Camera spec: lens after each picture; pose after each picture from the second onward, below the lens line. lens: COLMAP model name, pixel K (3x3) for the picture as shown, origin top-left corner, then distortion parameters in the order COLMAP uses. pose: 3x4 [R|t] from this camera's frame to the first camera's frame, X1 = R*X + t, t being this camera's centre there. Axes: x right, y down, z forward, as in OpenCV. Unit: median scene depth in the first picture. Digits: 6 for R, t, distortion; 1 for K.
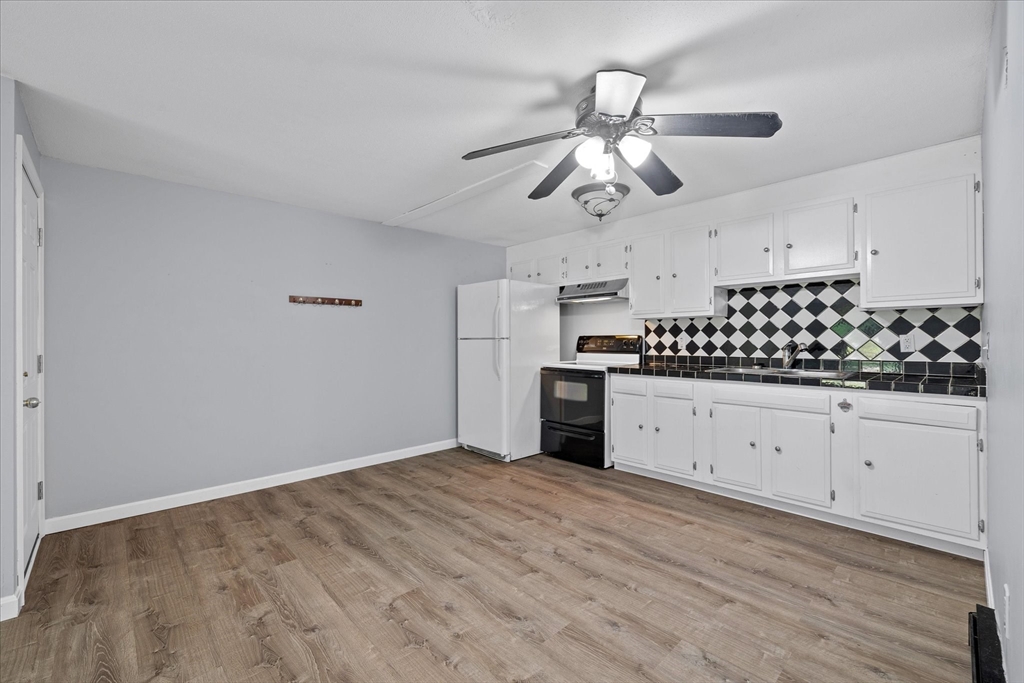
lens RADIAL K [[429.1, 0, 513.2], [0, 429.1, 338.4], [0, 0, 1]] dist [0.001025, -0.000264]
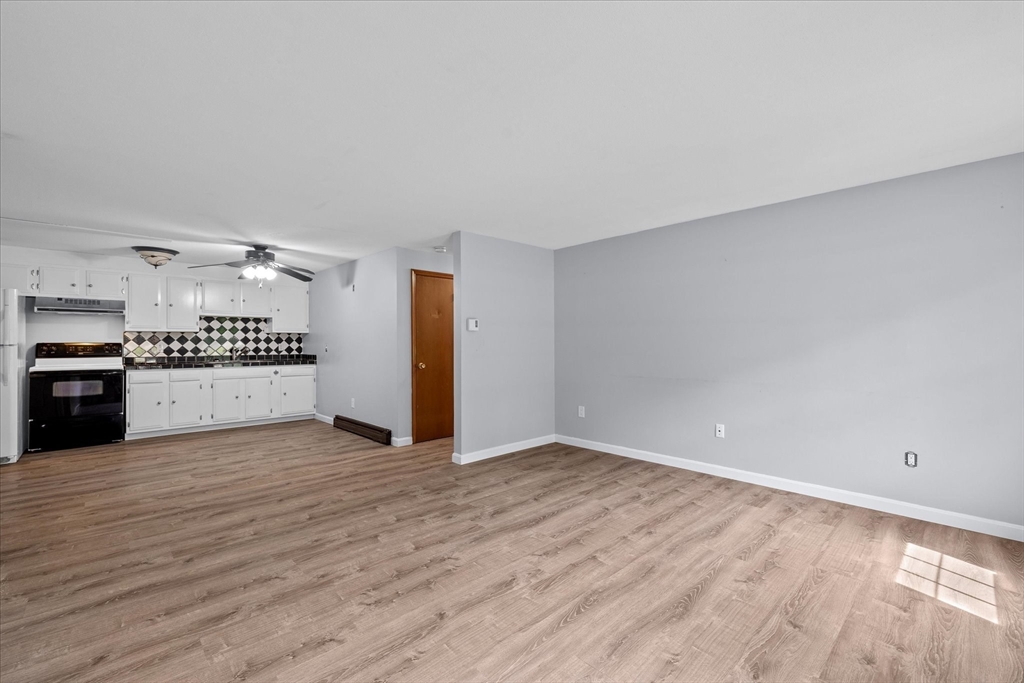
lens RADIAL K [[429.1, 0, 509.9], [0, 429.1, 342.1], [0, 0, 1]] dist [0.001025, -0.000264]
pose [[0.000171, 0.008575, 0.999963, -1.486850], [0.000319, 0.999963, -0.008575, 0.003158], [-1.000000, 0.000320, 0.000168, -0.300188]]
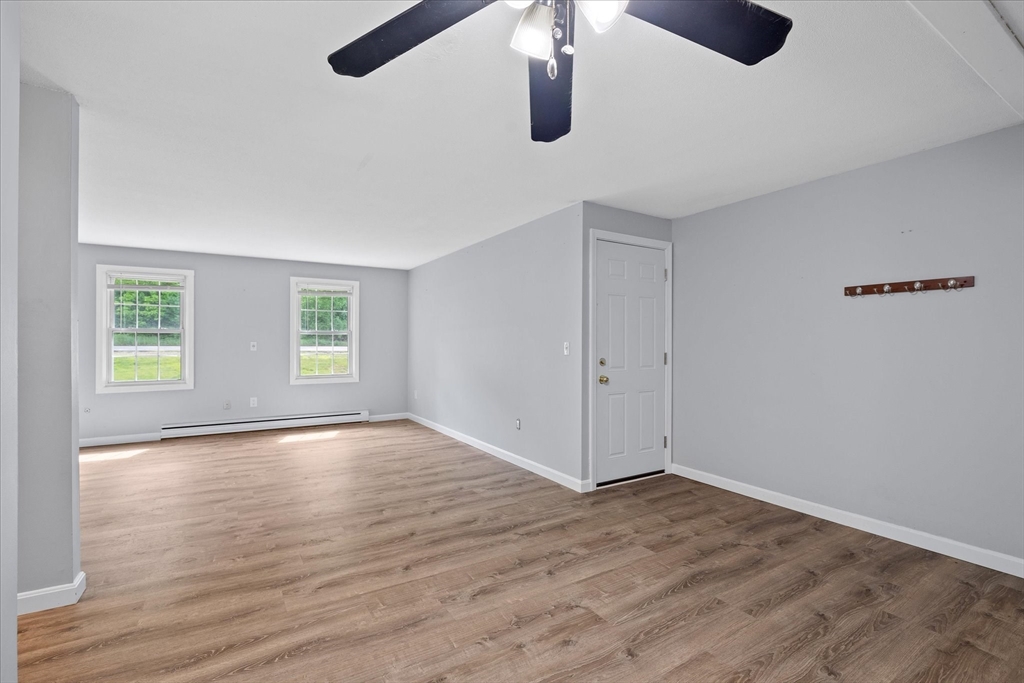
lens RADIAL K [[466.1, 0, 511.9], [0, 466.1, 340.4], [0, 0, 1]] dist [-0.007438, 0.001472]
pose [[-0.209878, 0.000067, -0.977728, 0.528086], [0.001965, 0.999998, -0.000353, -0.003644], [0.977726, -0.001995, -0.209877, 0.697903]]
